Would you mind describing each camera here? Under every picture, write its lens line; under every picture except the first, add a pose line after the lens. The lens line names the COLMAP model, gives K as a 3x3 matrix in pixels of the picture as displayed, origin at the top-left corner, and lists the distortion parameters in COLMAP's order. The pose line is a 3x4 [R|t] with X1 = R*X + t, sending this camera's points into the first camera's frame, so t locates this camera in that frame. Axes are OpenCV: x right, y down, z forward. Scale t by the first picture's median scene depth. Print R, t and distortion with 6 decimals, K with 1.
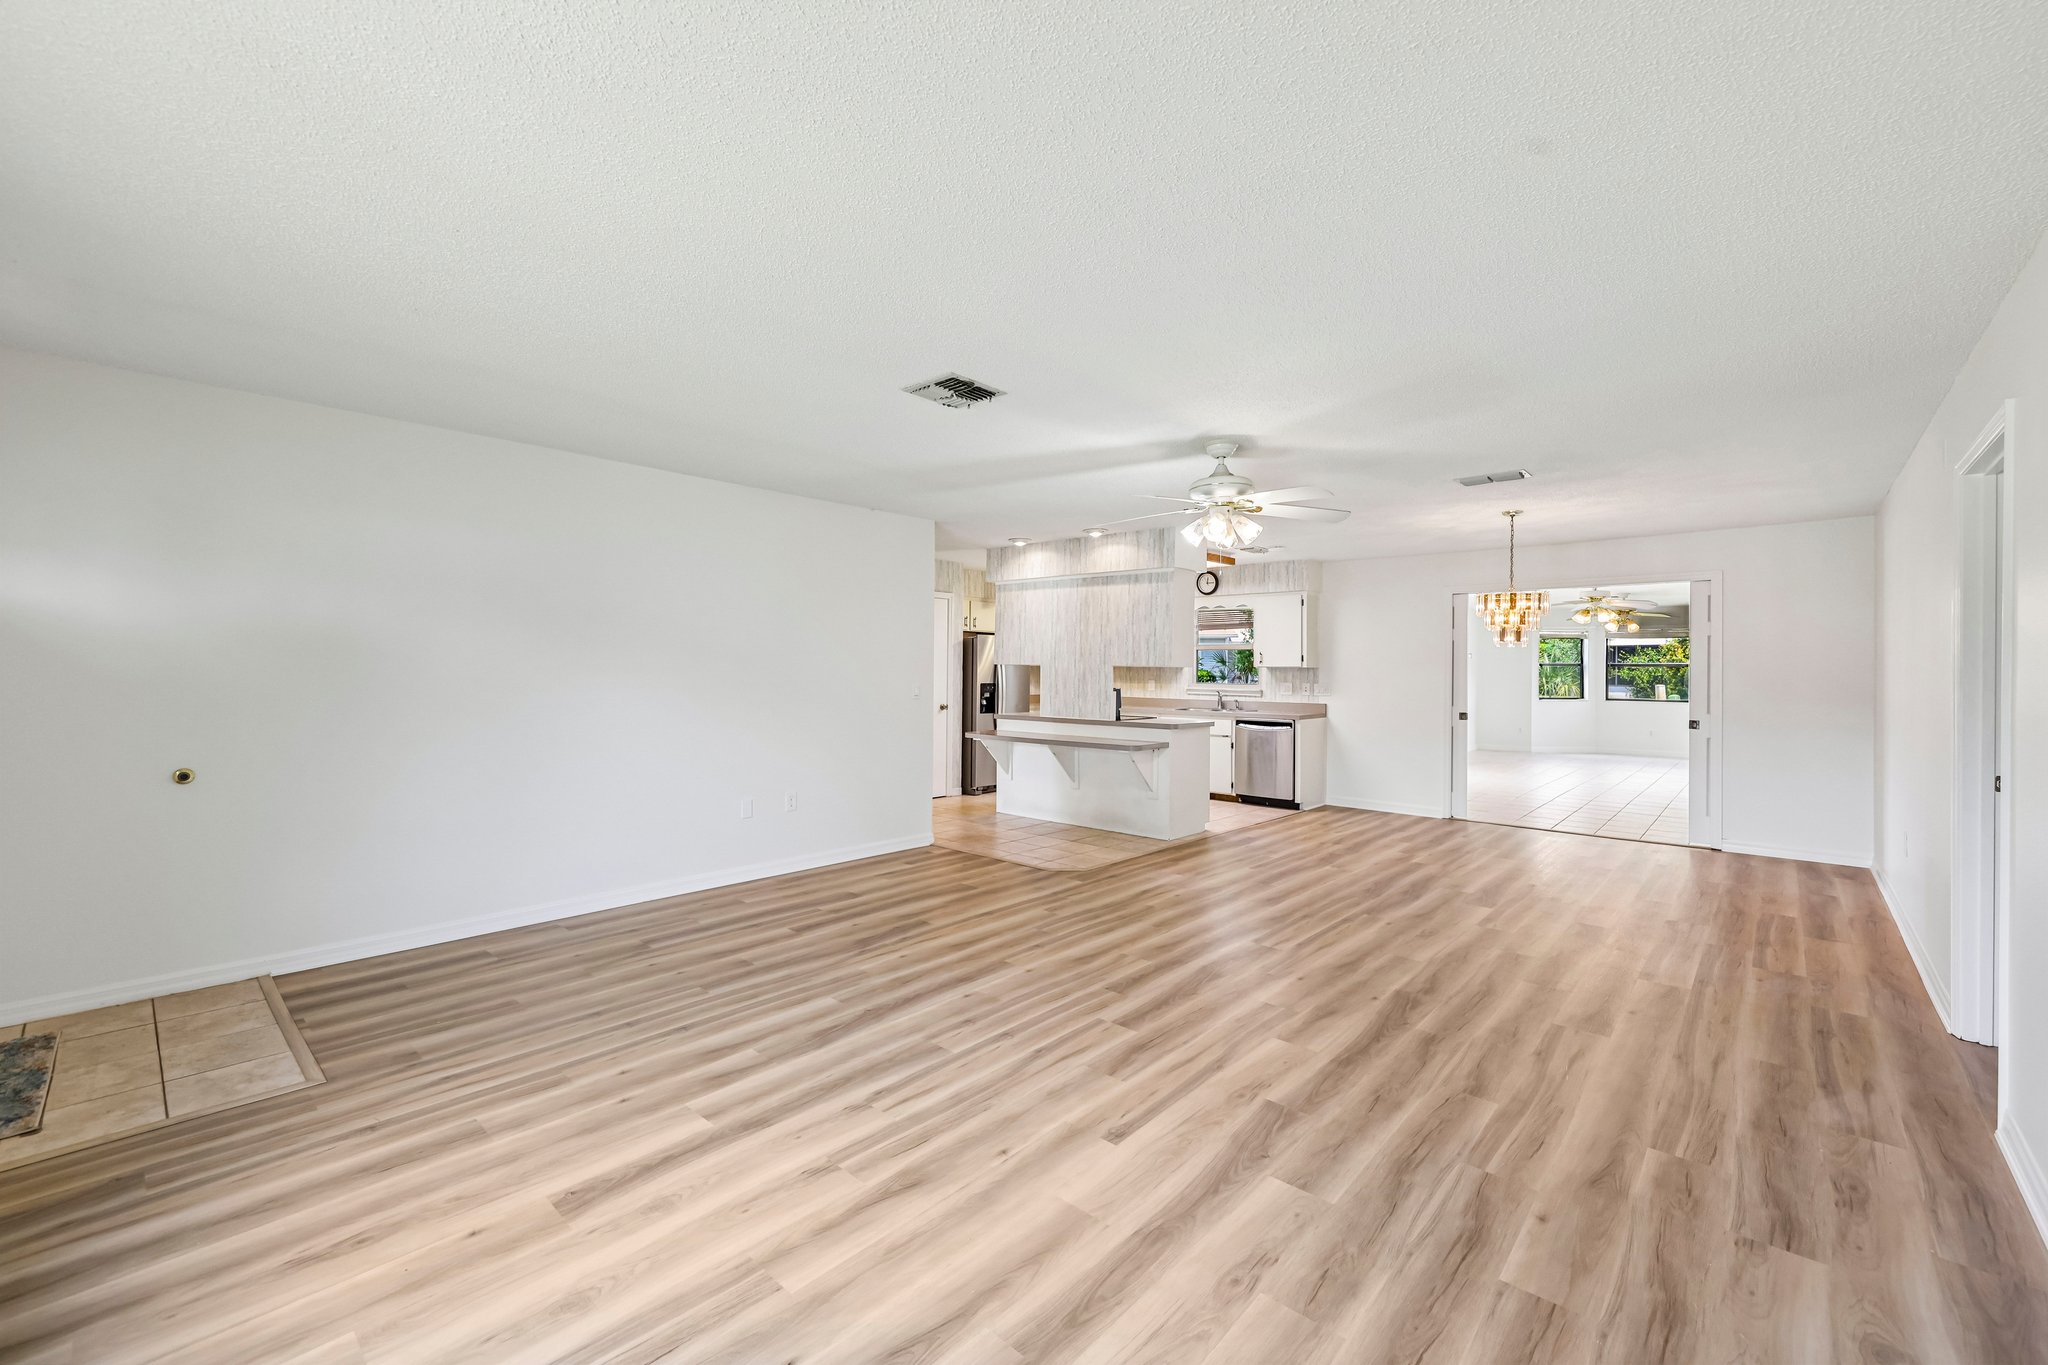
lens RADIAL K [[829.9, 0, 1014.1], [0, 829.9, 670.6], [0, 0, 1]] dist [0.012139, -0.005440]
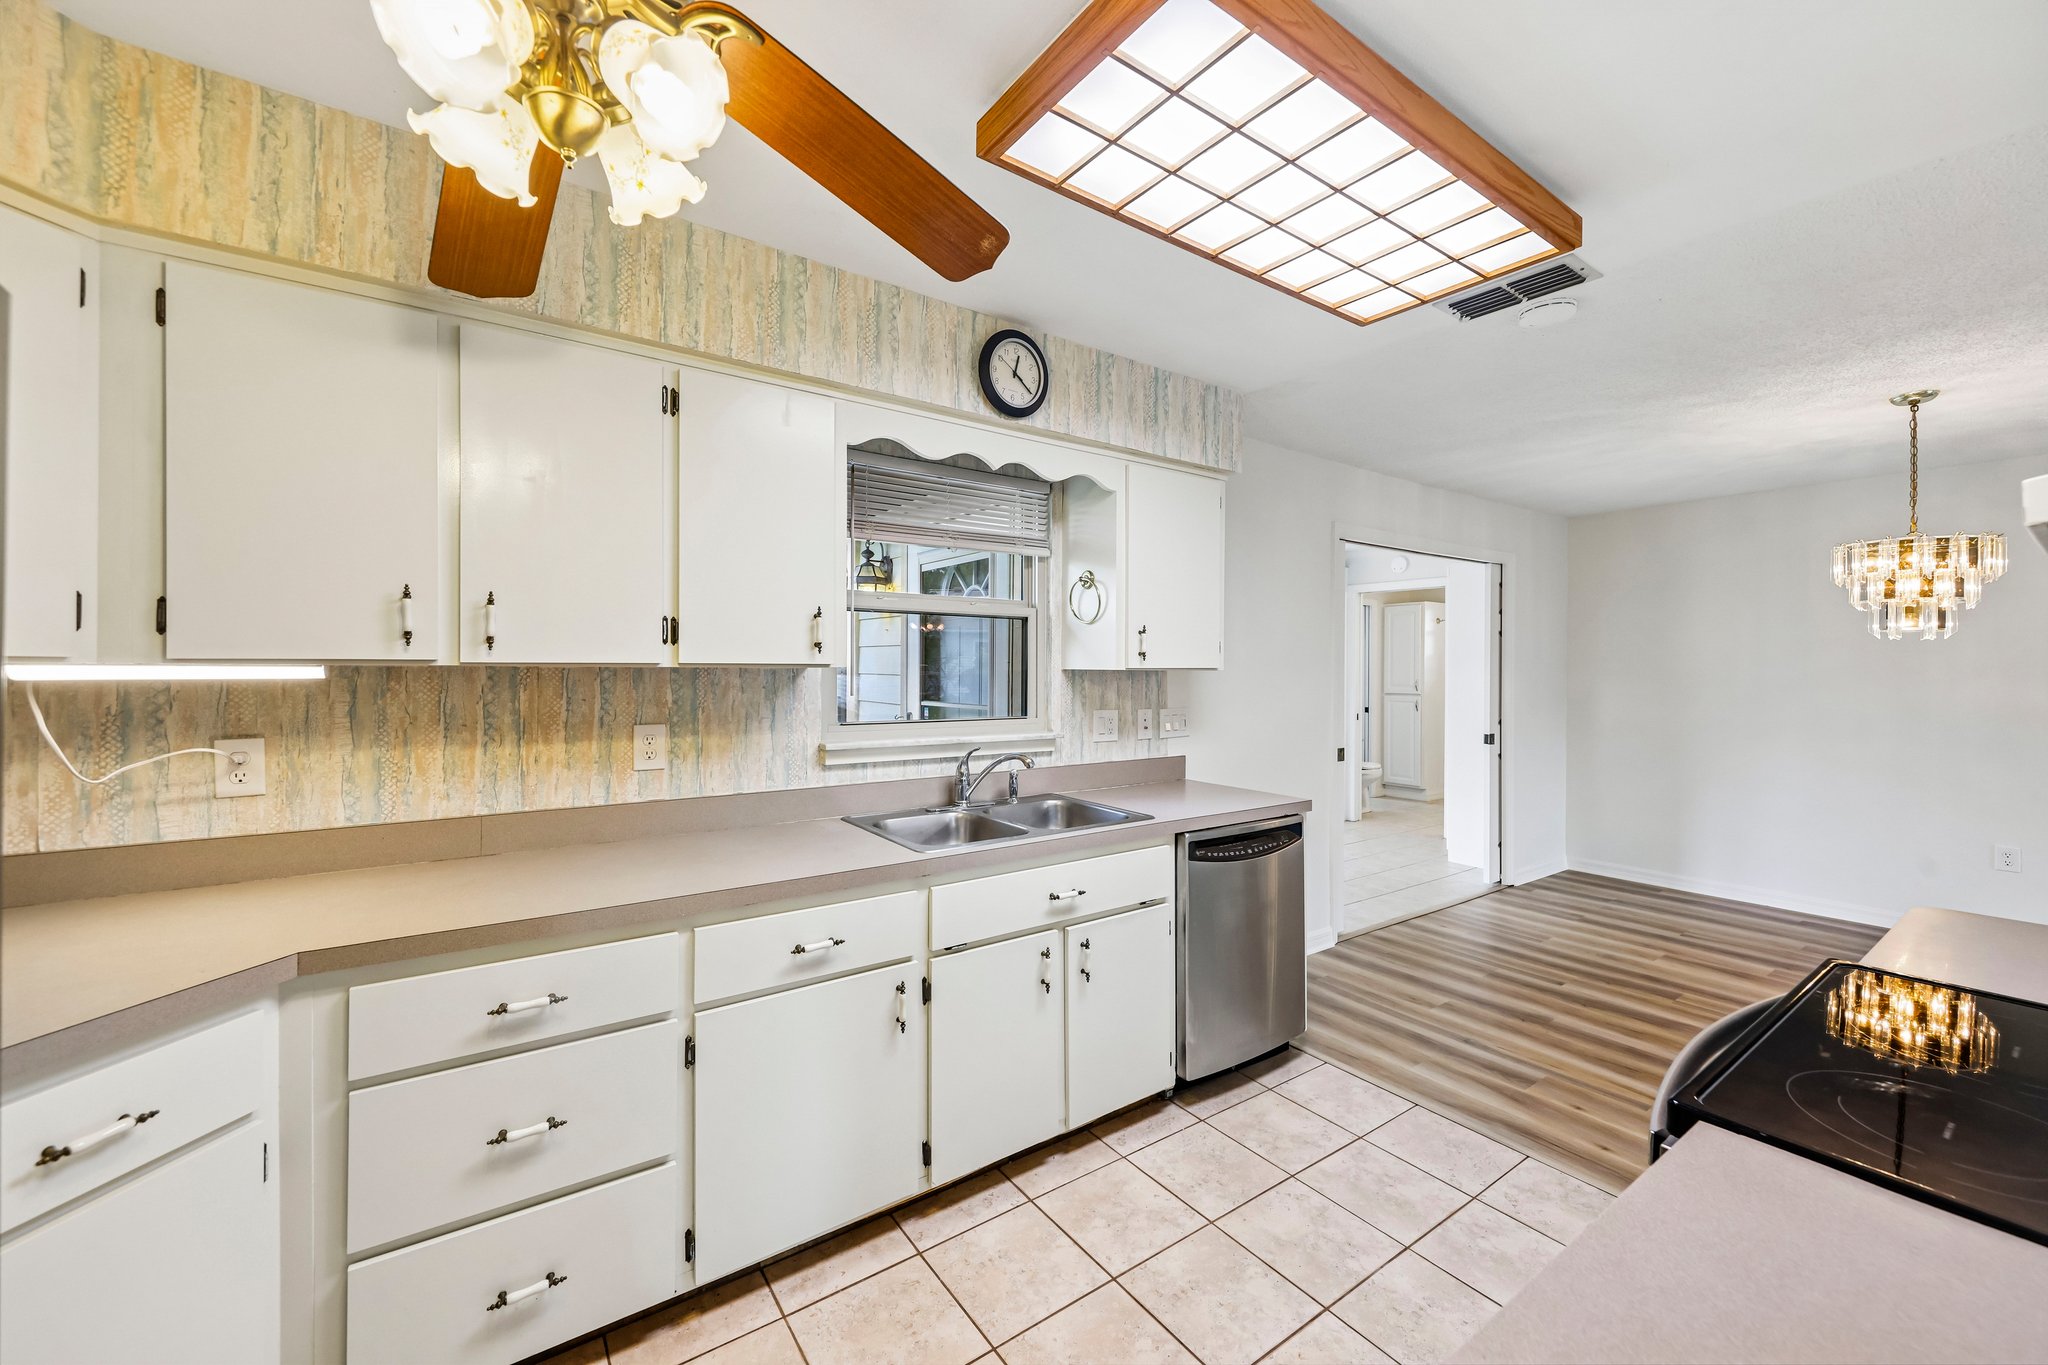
lens RADIAL K [[787.1, 0, 1022.1], [0, 787.1, 667.2], [0, 0, 1]] dist [0.004038, -0.000698]
pose [[0.217881, -0.006380, 0.975954, -0.064224], [-0.003310, 0.999968, 0.007276, -0.015258], [-0.975970, -0.004816, 0.217853, 2.010337]]
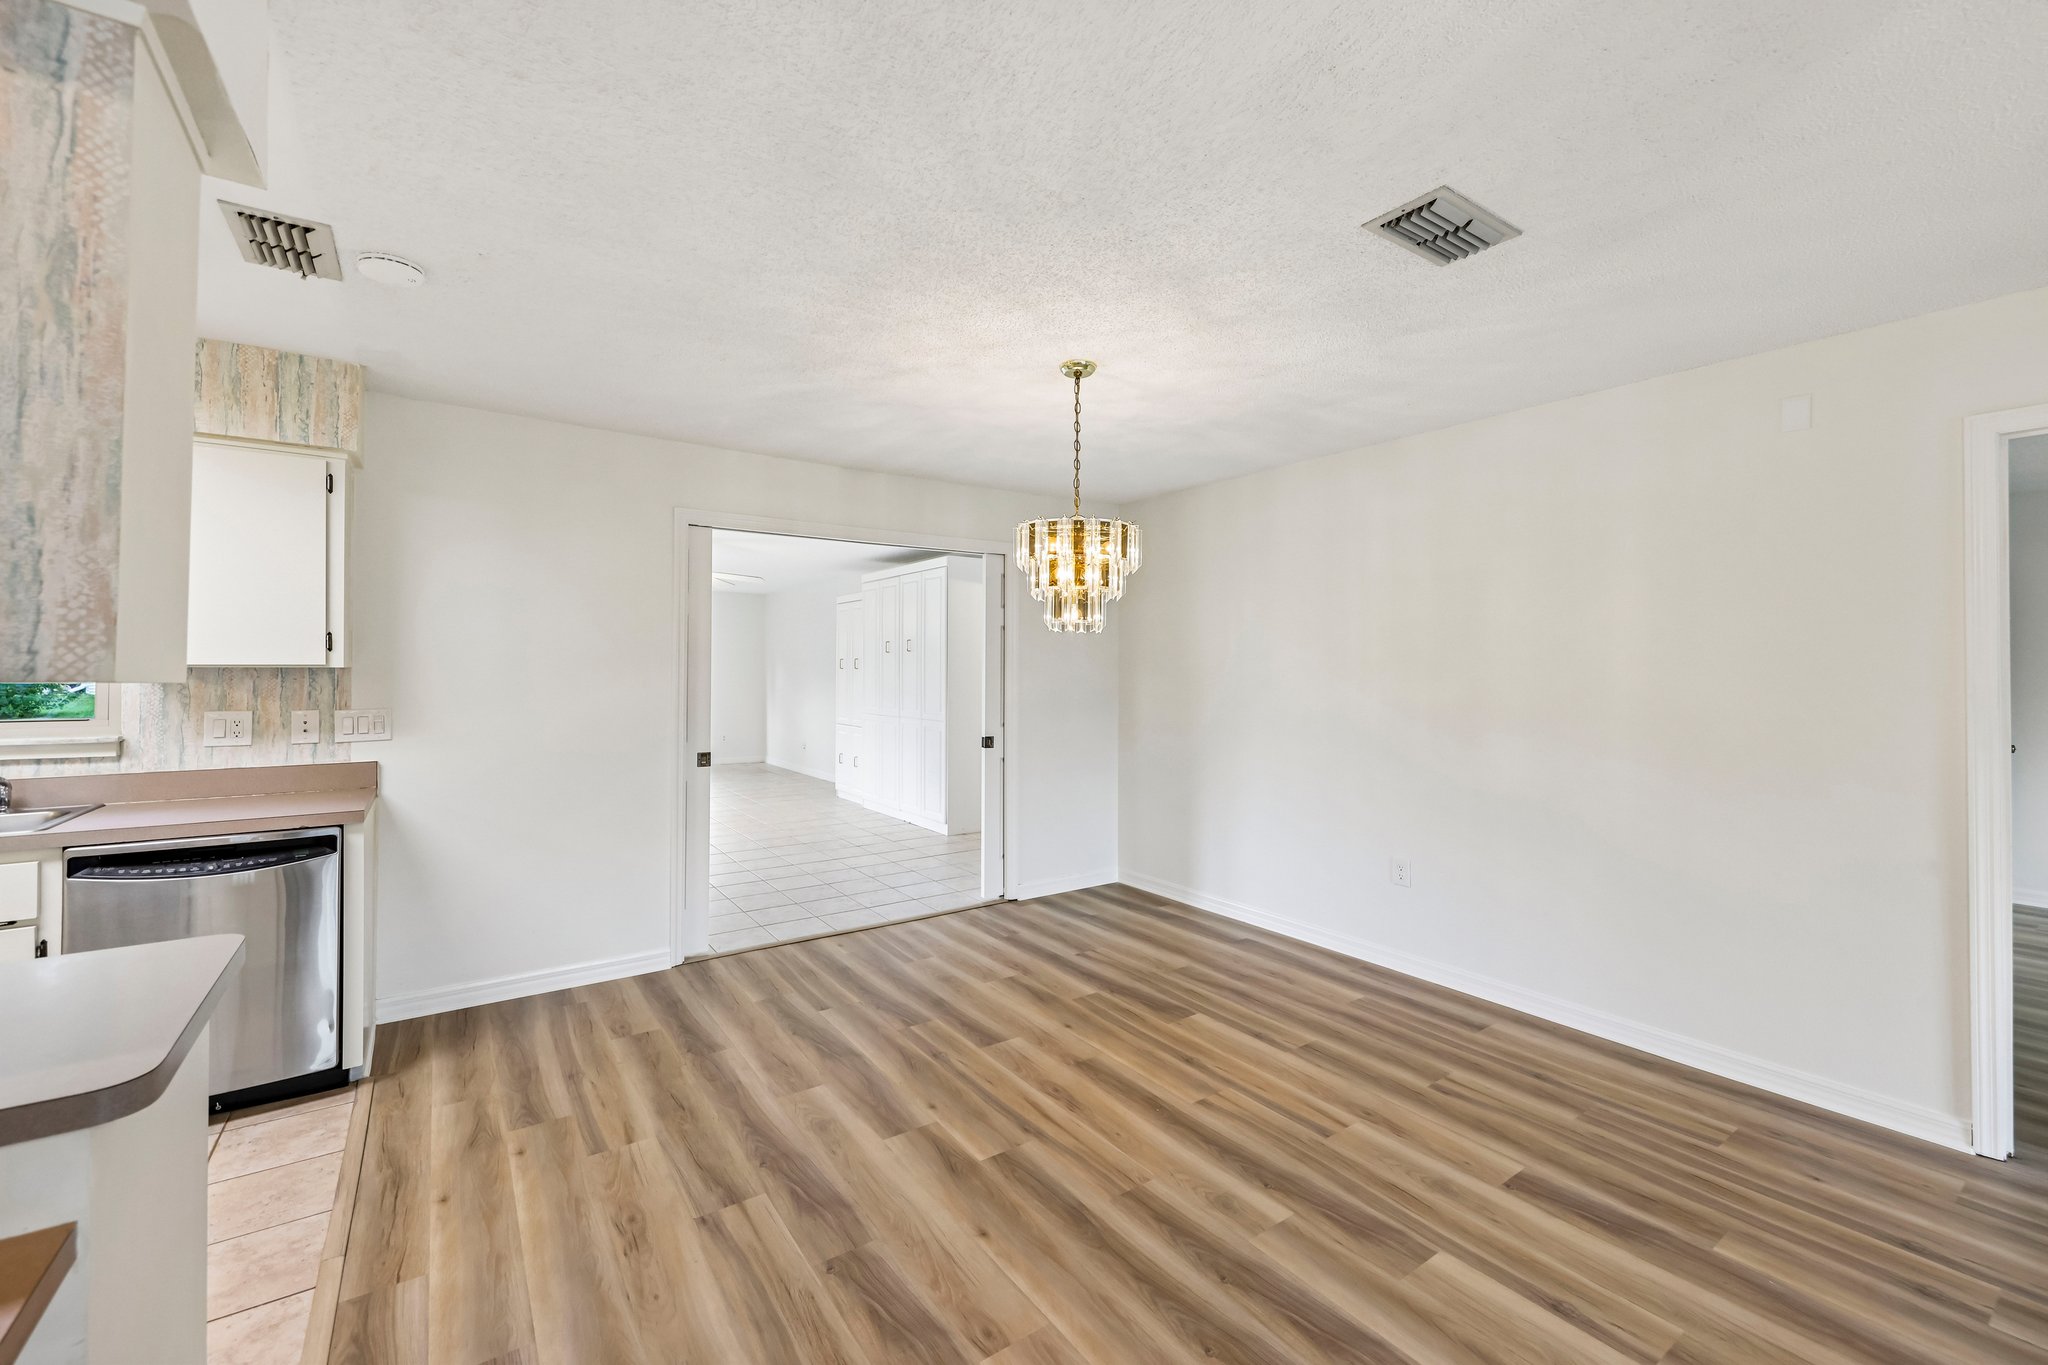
lens RADIAL K [[829.9, 0, 1019.4], [0, 829.9, 660.0], [0, 0, 1]] dist [0.012139, -0.005440]
pose [[0.219869, 0.000536, 0.975529, 0.130172], [-0.001429, 0.999999, -0.000227, -0.014283], [-0.975528, -0.001344, 0.219870, 1.266720]]
